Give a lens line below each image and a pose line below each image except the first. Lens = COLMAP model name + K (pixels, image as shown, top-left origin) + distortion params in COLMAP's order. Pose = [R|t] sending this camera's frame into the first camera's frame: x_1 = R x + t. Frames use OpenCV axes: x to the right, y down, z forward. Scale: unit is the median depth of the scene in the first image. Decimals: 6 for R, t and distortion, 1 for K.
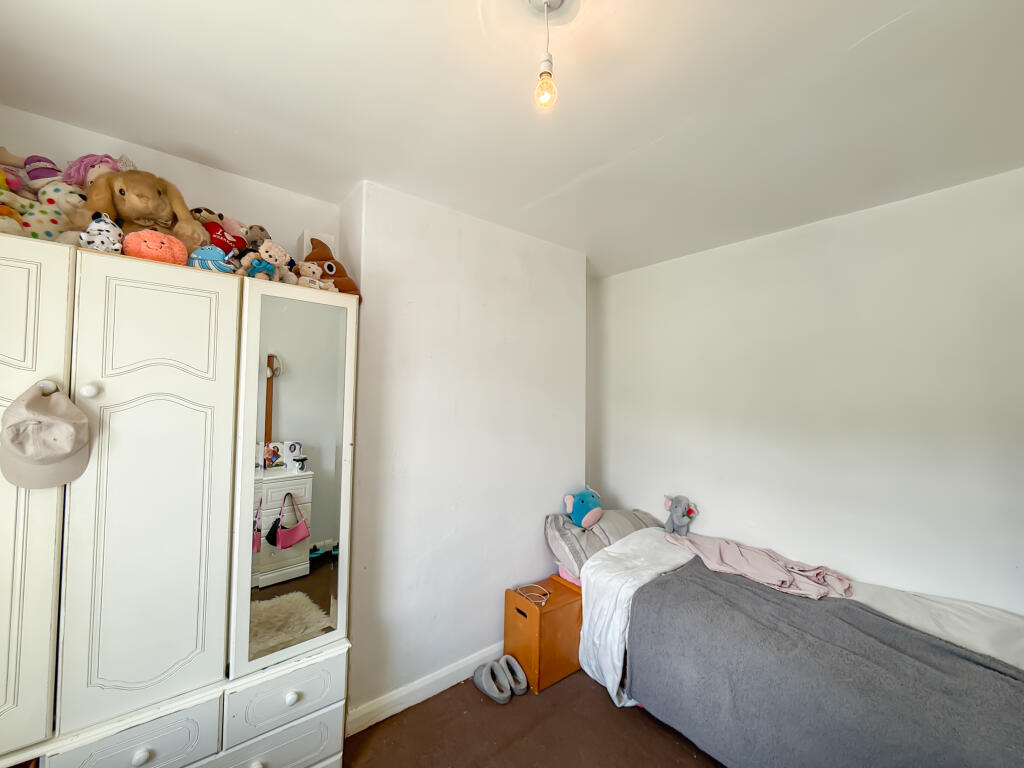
lens RADIAL K [[412.4, 0, 514.8], [0, 412.4, 384.5], [0, 0, 1]] dist [-0.001135, -0.000321]
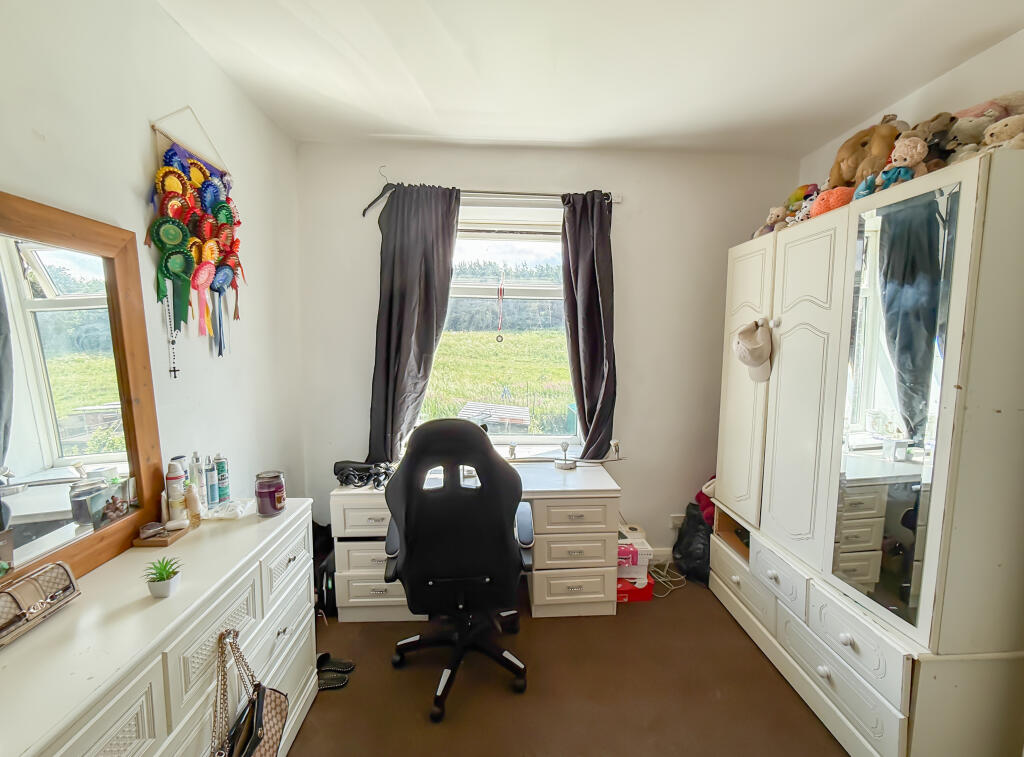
lens RADIAL K [[415.5, 0, 525.5], [0, 415.5, 384.8], [0, 0, 1]] dist [-0.001650, -0.000252]
pose [[-0.575199, 0.066083, -0.815340, 0.632810], [0.007258, 0.997105, 0.075695, 0.095695], [0.817981, 0.037622, -0.574013, 0.925224]]
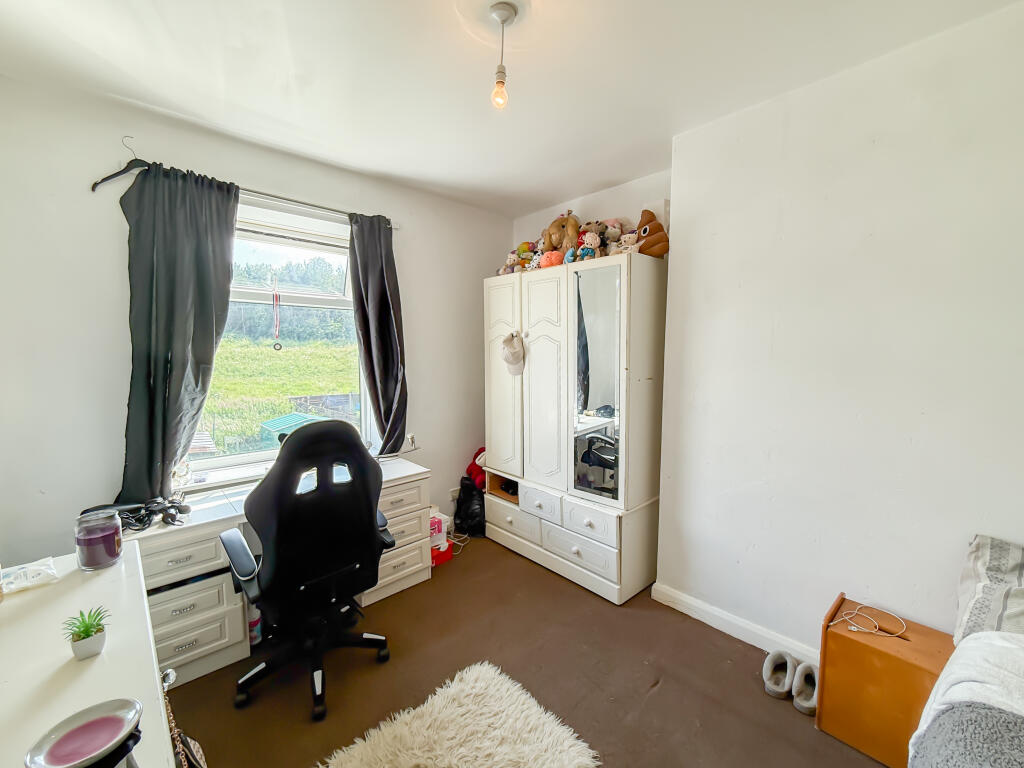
lens RADIAL K [[412.4, 0, 514.8], [0, 412.4, 384.5], [0, 0, 1]] dist [-0.001135, -0.000321]
pose [[0.077304, 0.067974, -0.994688, 1.004601], [0.034199, 0.996905, 0.070784, 0.100257], [0.996421, -0.039489, 0.074740, 0.623952]]
